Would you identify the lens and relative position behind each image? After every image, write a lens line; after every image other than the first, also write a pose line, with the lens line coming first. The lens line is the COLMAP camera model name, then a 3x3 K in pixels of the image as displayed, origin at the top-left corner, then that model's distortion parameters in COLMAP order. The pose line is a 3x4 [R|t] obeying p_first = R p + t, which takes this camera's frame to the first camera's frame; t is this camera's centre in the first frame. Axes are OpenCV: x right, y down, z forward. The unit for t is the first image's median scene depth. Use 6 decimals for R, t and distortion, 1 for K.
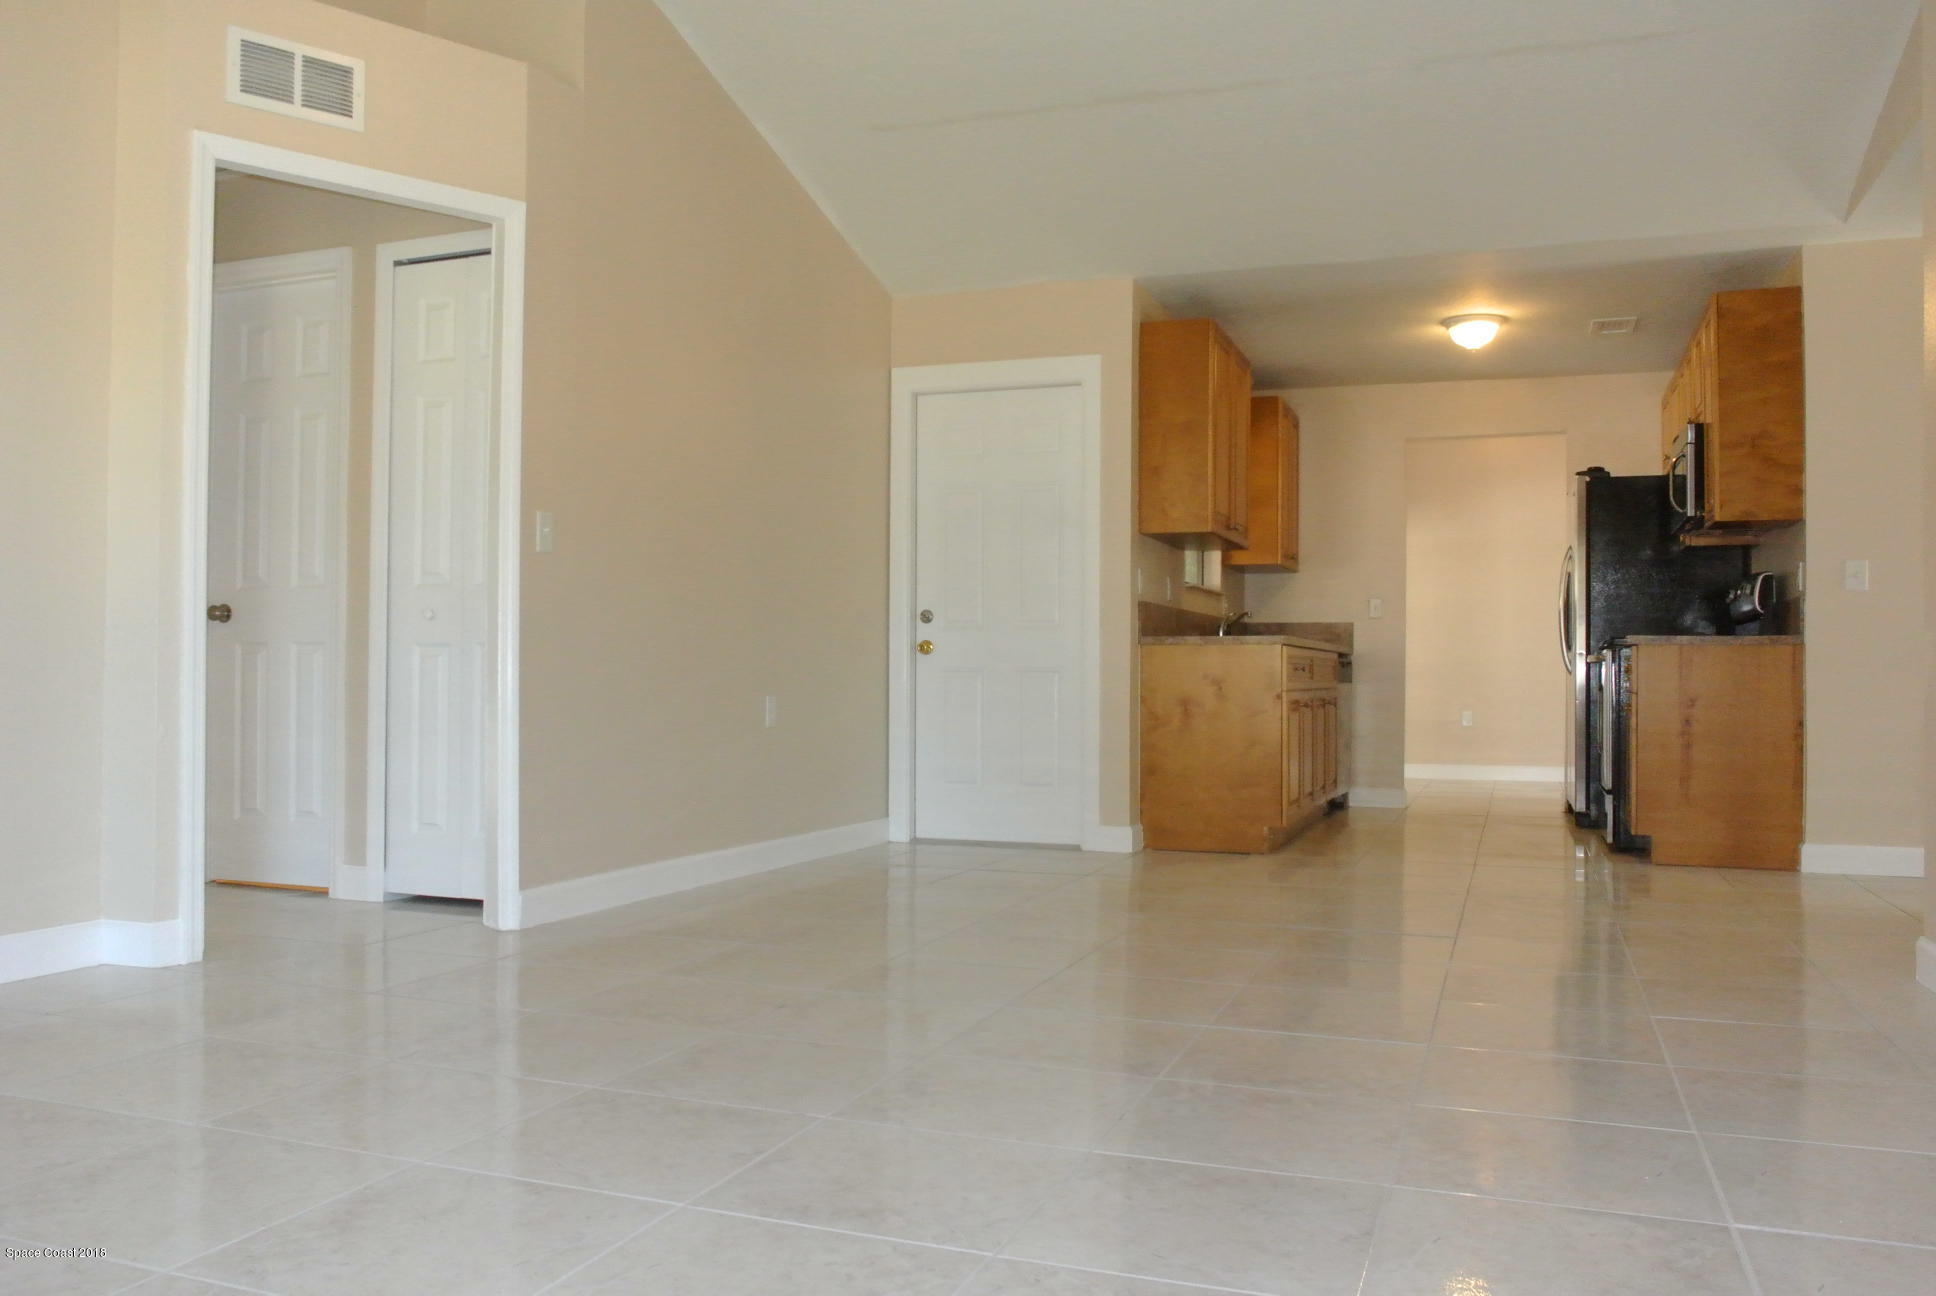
lens RADIAL K [[1520.6, 0, 967.2], [0, 1520.6, 664.9], [0, 0, 1]] dist [-0.094966, 0.072049]
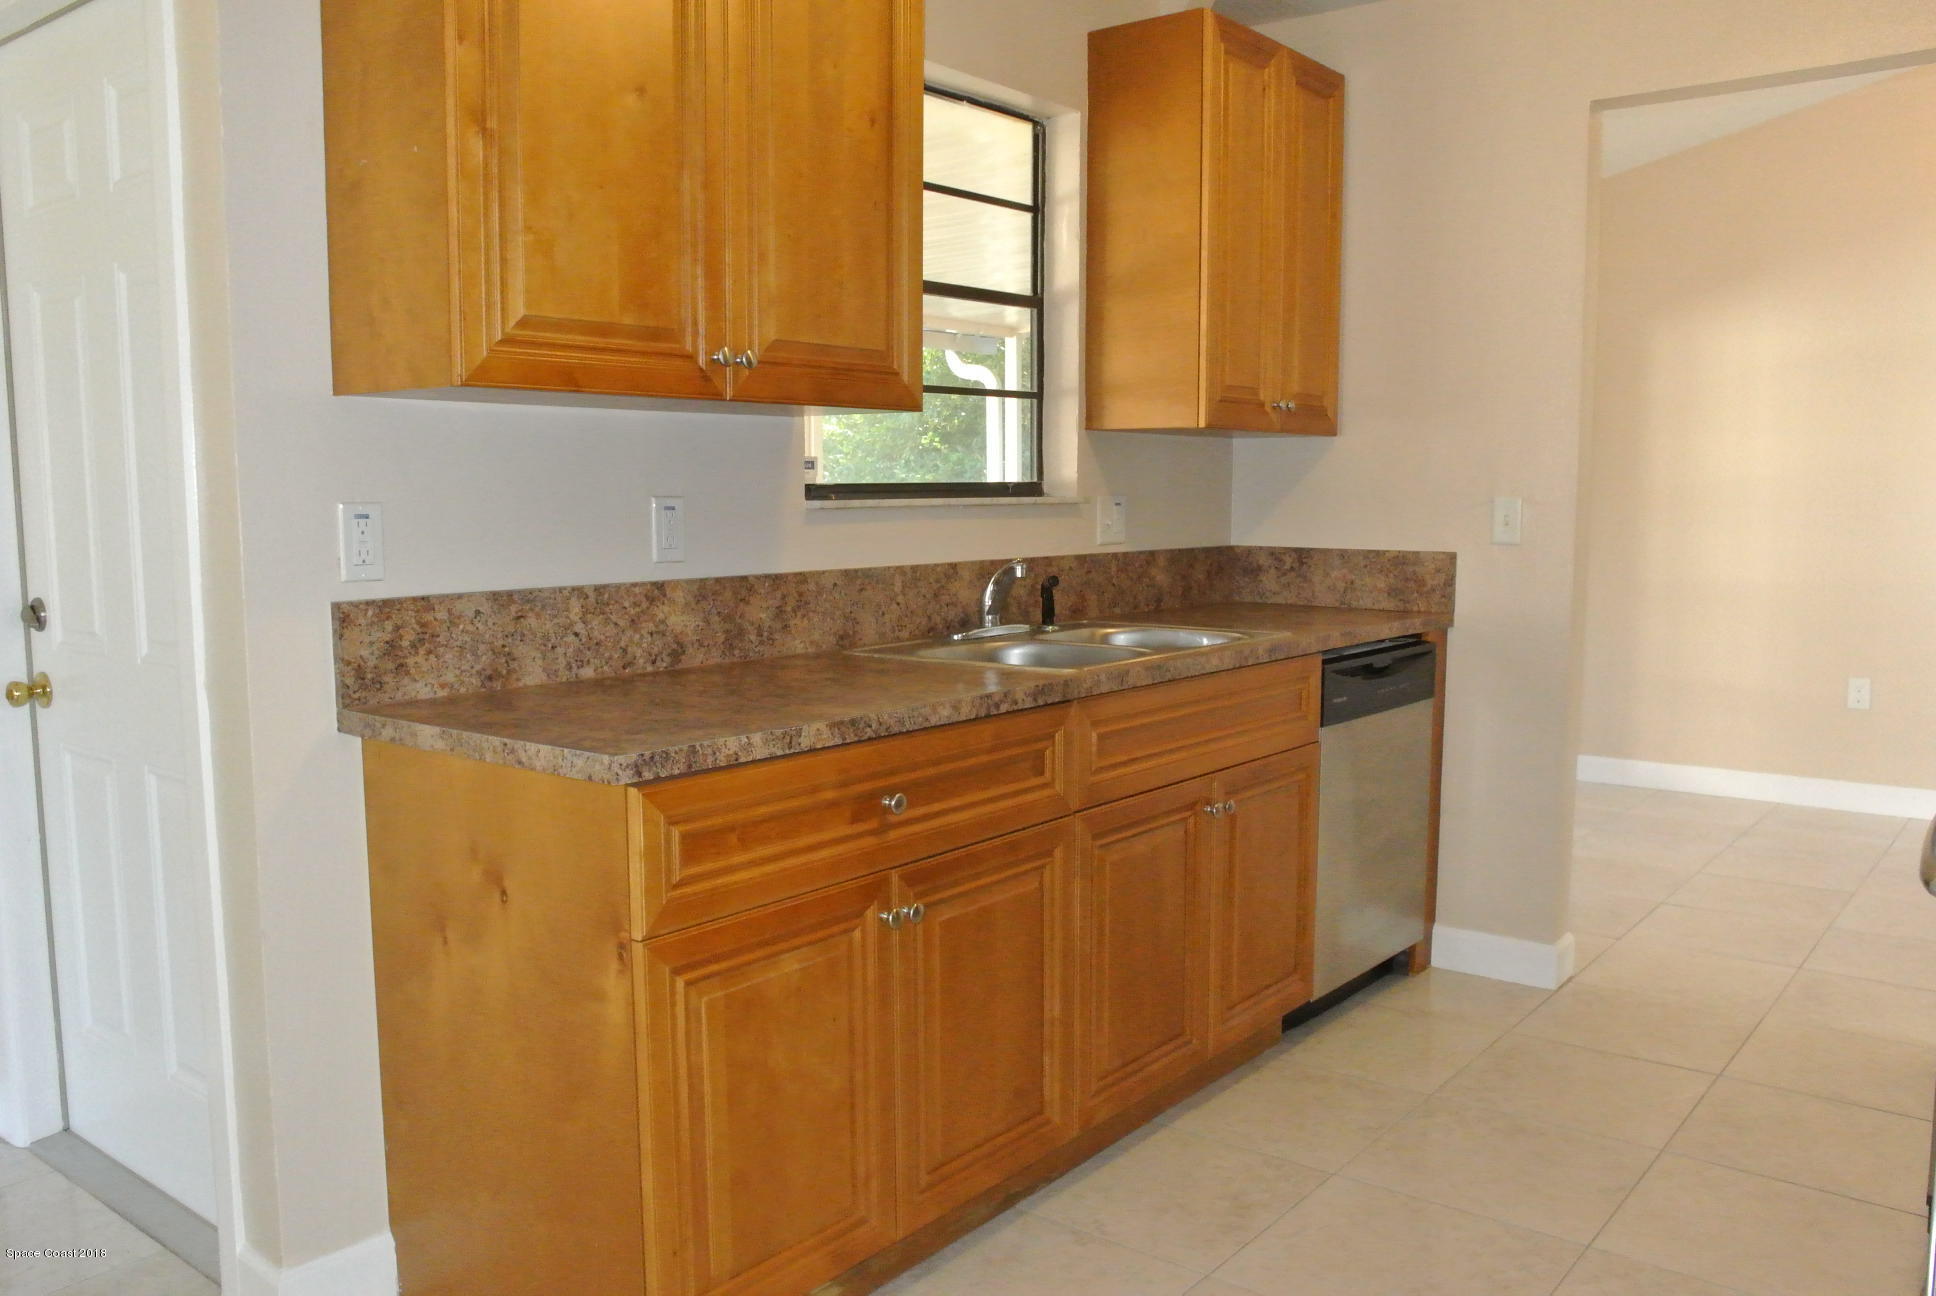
lens RADIAL K [[1520.6, 0, 967.2], [0, 1520.6, 664.9], [0, 0, 1]] dist [-0.094966, 0.072049]
pose [[0.949028, 0.025910, -0.314124, 0.311818], [0.011338, 0.993164, 0.116172, -0.057480], [0.314987, -0.113812, 0.942247, 0.657052]]
